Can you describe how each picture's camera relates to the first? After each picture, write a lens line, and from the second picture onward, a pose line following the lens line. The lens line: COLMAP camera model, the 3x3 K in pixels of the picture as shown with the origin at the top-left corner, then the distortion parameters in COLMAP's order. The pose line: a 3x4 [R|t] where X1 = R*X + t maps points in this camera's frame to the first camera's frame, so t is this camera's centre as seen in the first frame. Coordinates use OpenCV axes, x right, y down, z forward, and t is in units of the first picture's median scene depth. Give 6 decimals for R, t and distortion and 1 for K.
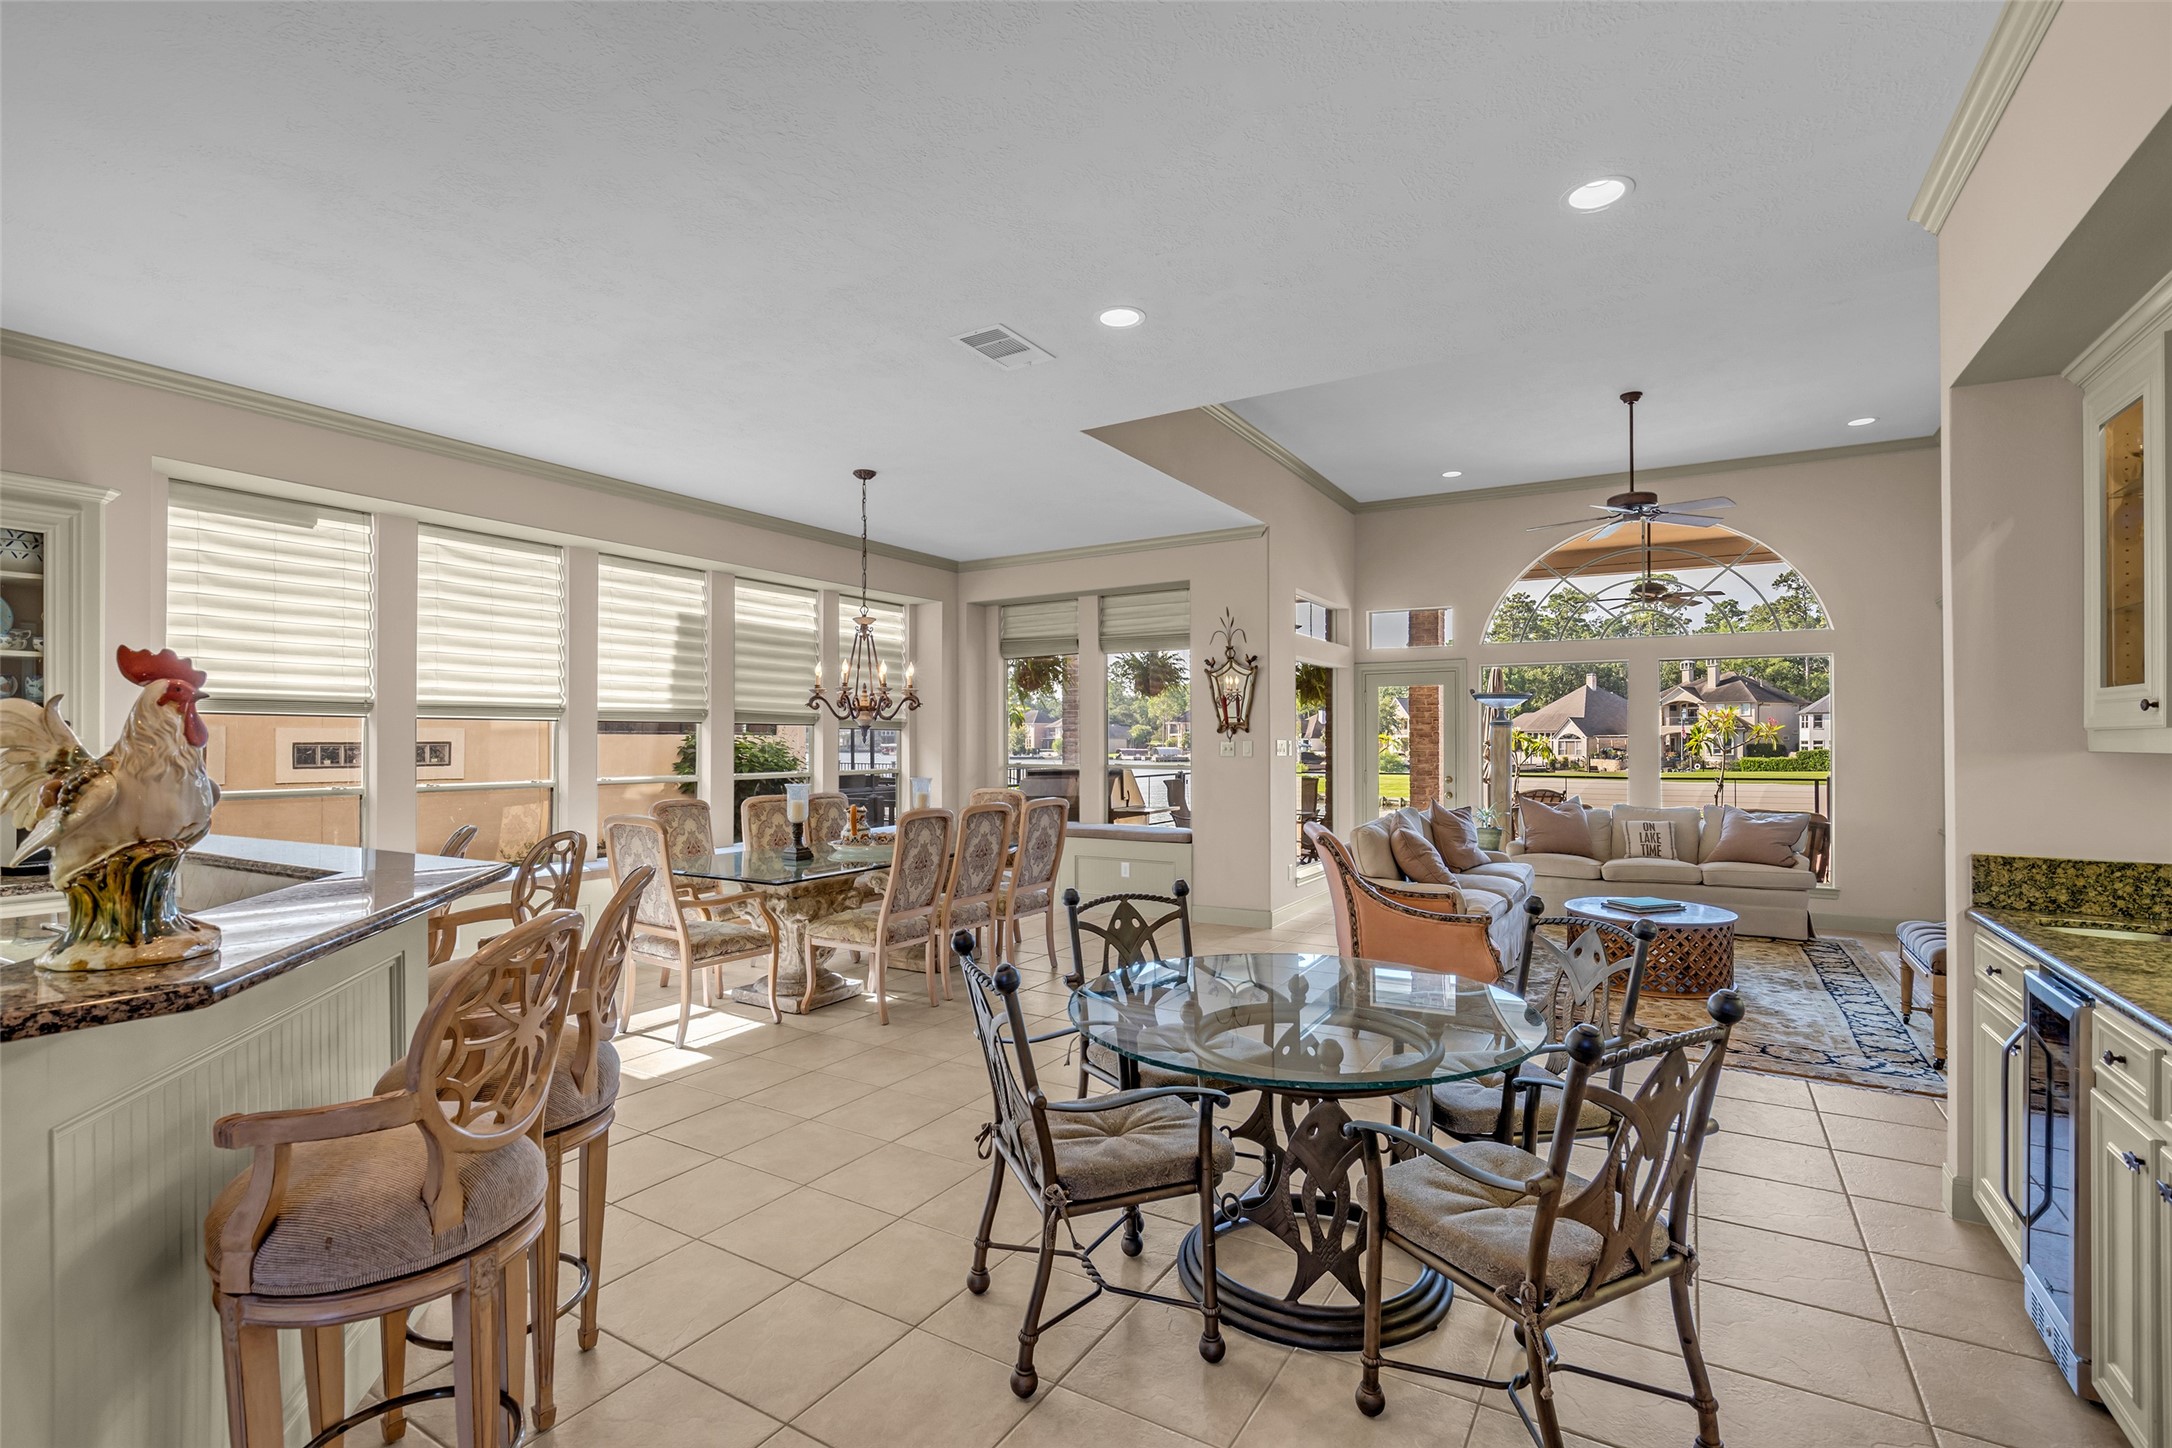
lens RADIAL K [[1000.9, 0, 1075.1], [0, 1000.9, 736.0], [0, 0, 1]] dist [-0.018449, 0.005764]
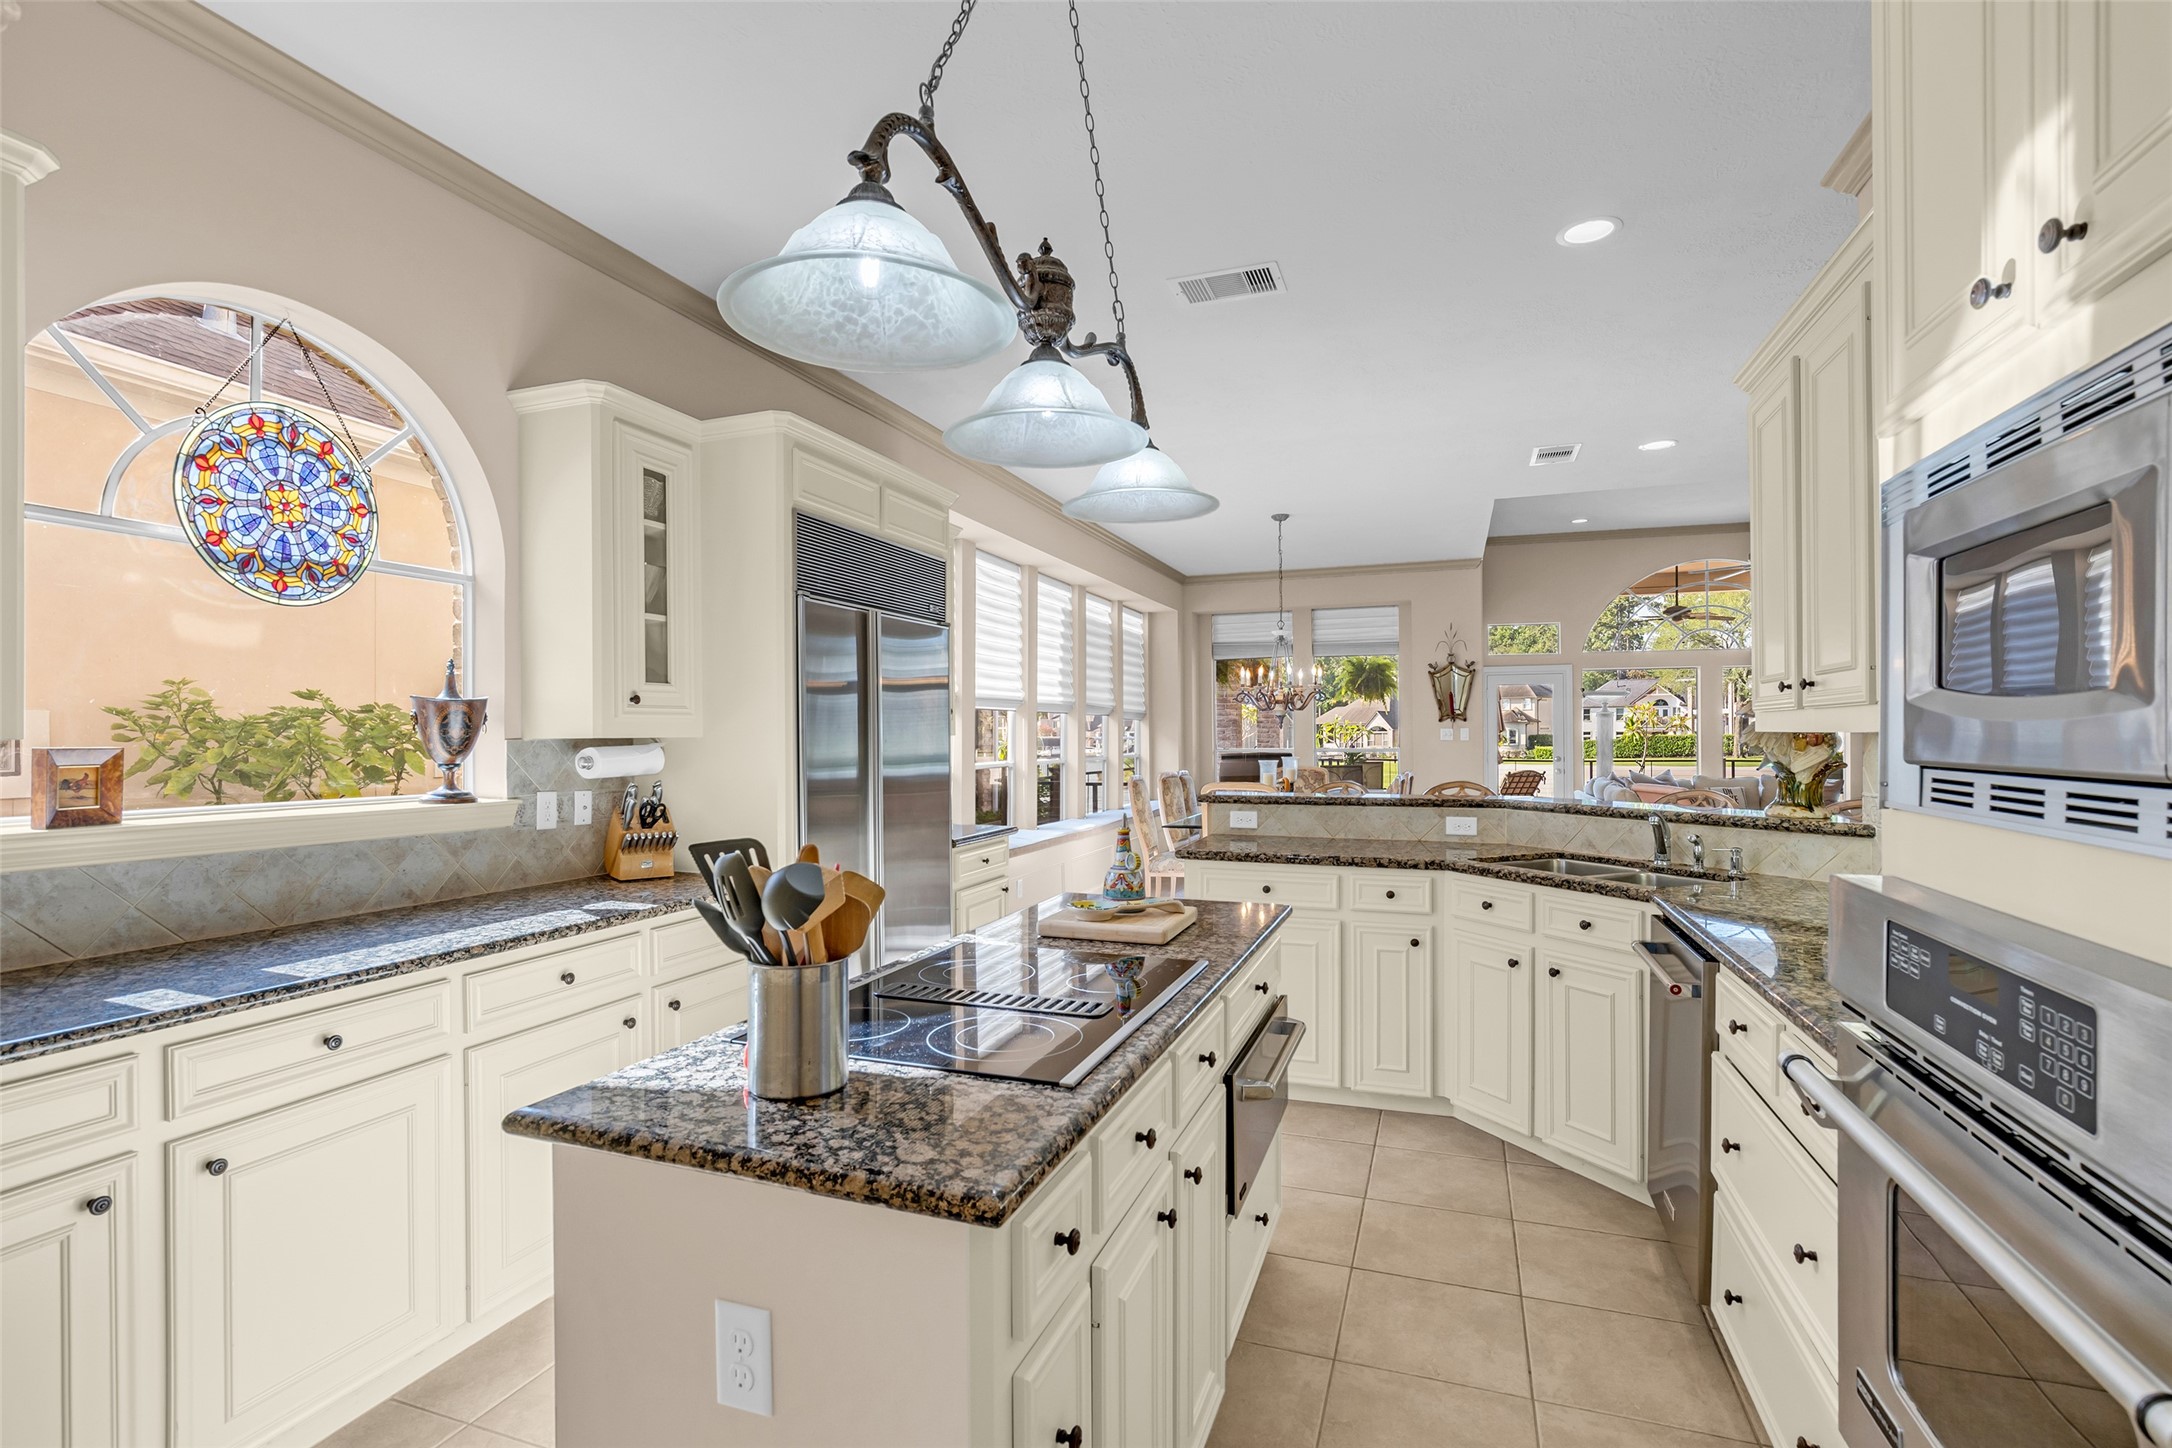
lens RADIAL K [[1000.9, 0, 1061.7], [0, 1000.9, 737.2], [0, 0, 1]] dist [-0.018449, 0.005764]
pose [[0.983170, -0.004564, 0.182635, -0.473989], [0.003218, 0.999965, 0.007663, 0.004553], [-0.182664, -0.006946, 0.983151, -0.134837]]
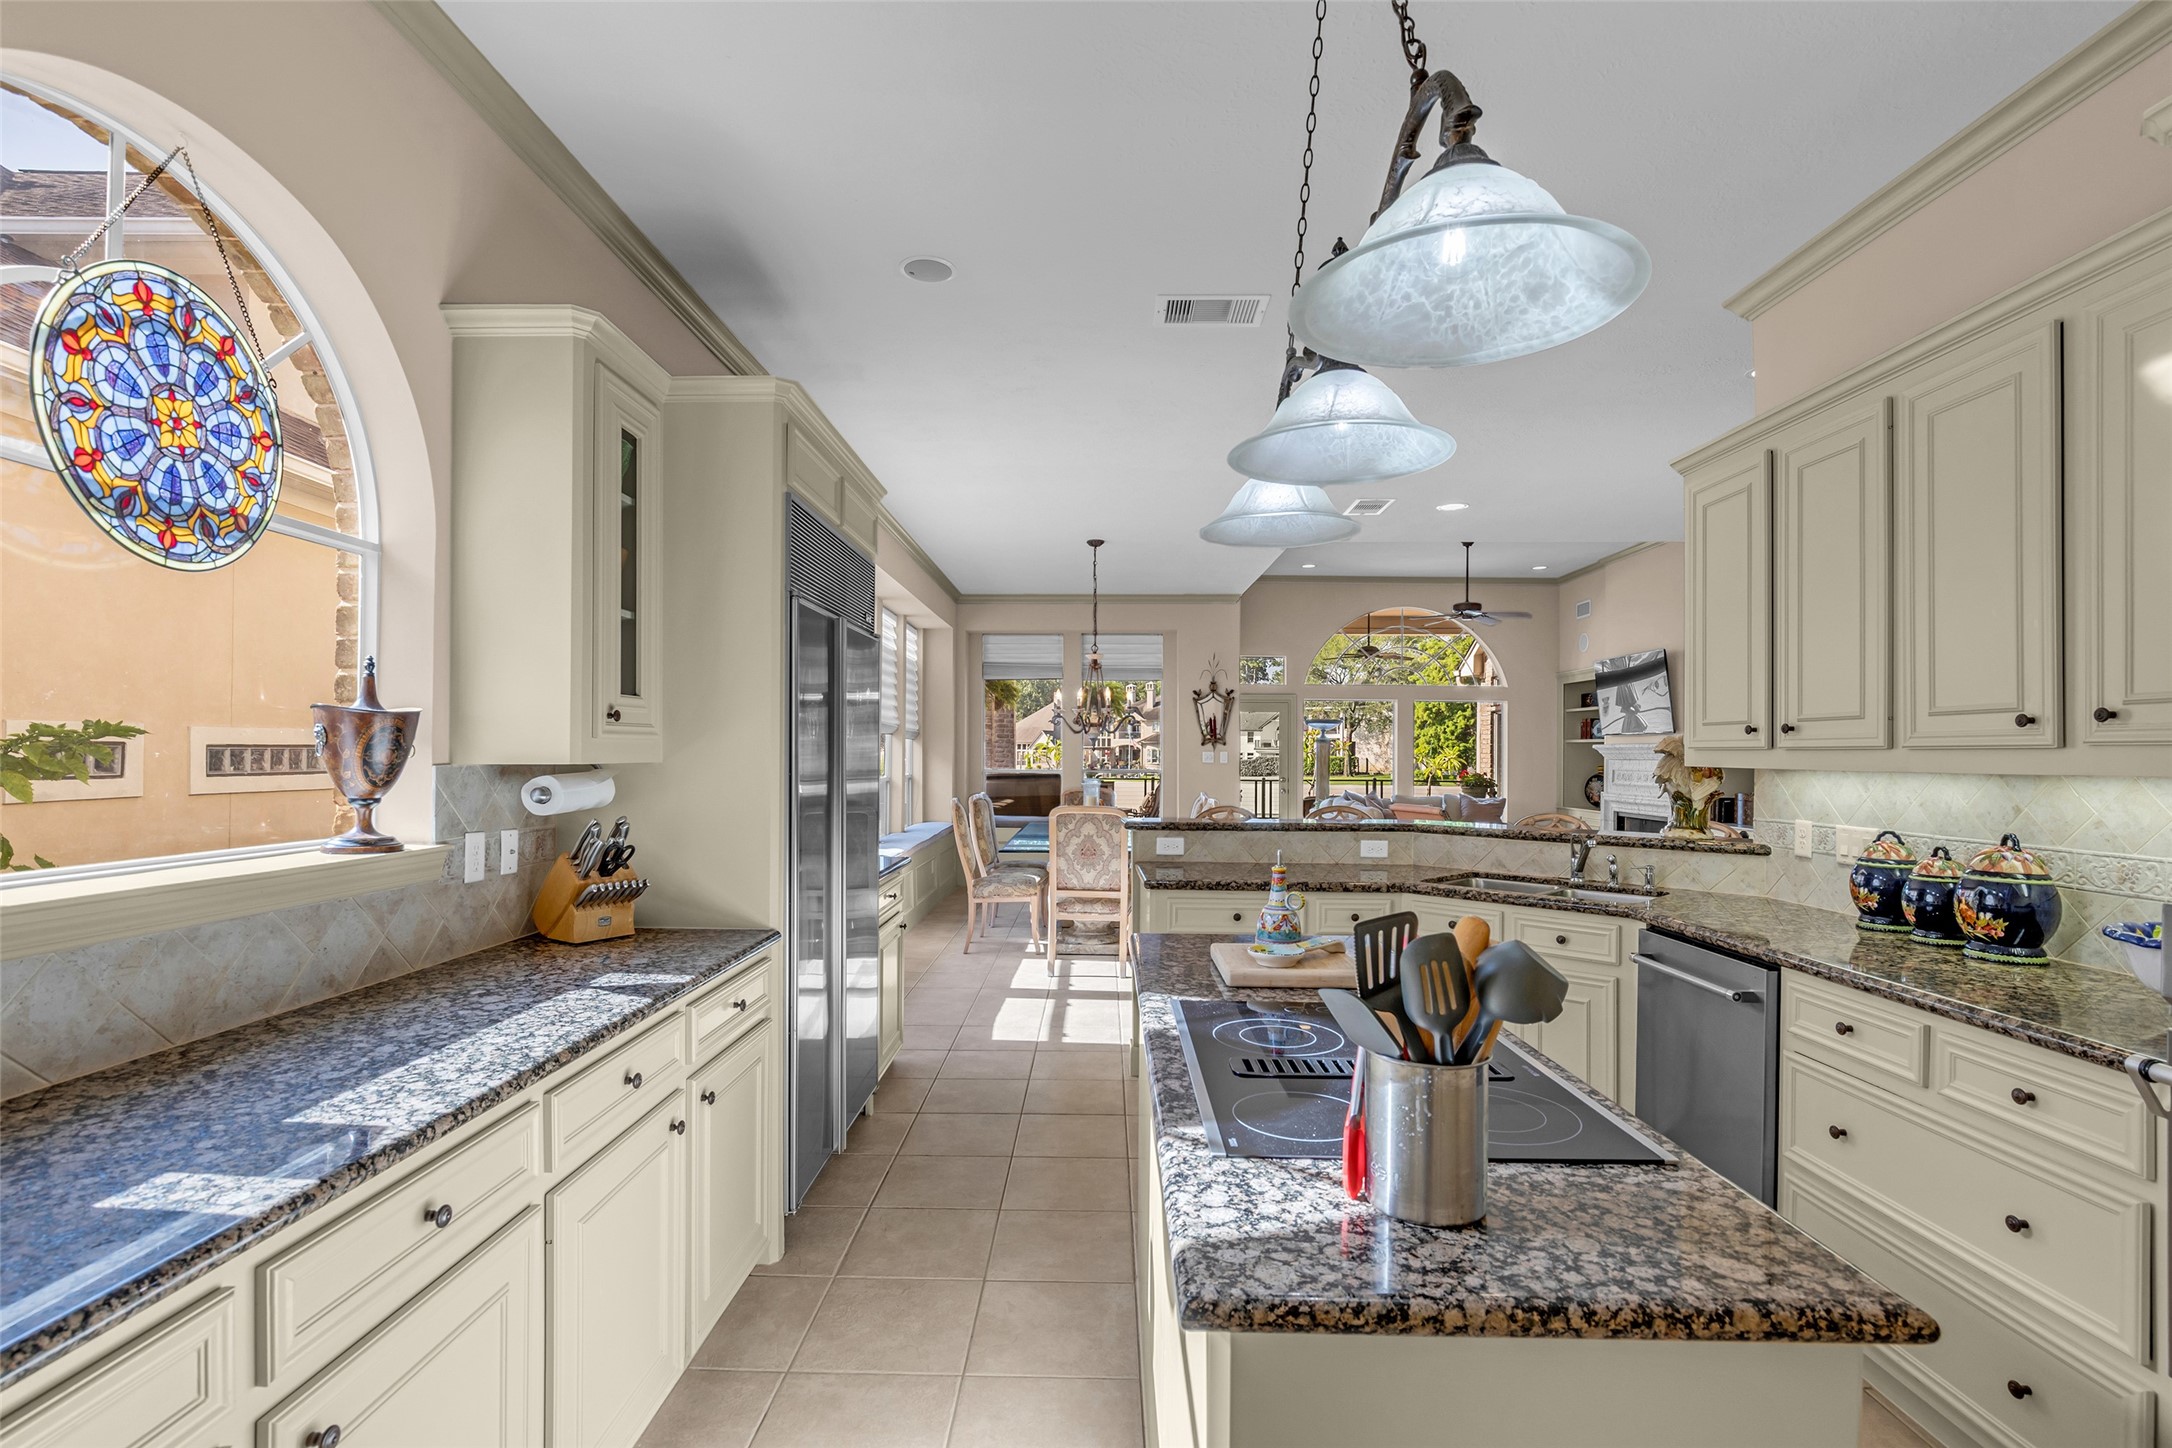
lens RADIAL K [[1000.9, 0, 1064.3], [0, 1000.9, 749.9], [0, 0, 1]] dist [-0.018449, 0.005764]
pose [[0.868428, 0.007530, 0.495758, -0.582001], [-0.010216, 0.999944, 0.002709, 0.001230], [-0.495710, -0.007417, 0.868457, -0.069612]]
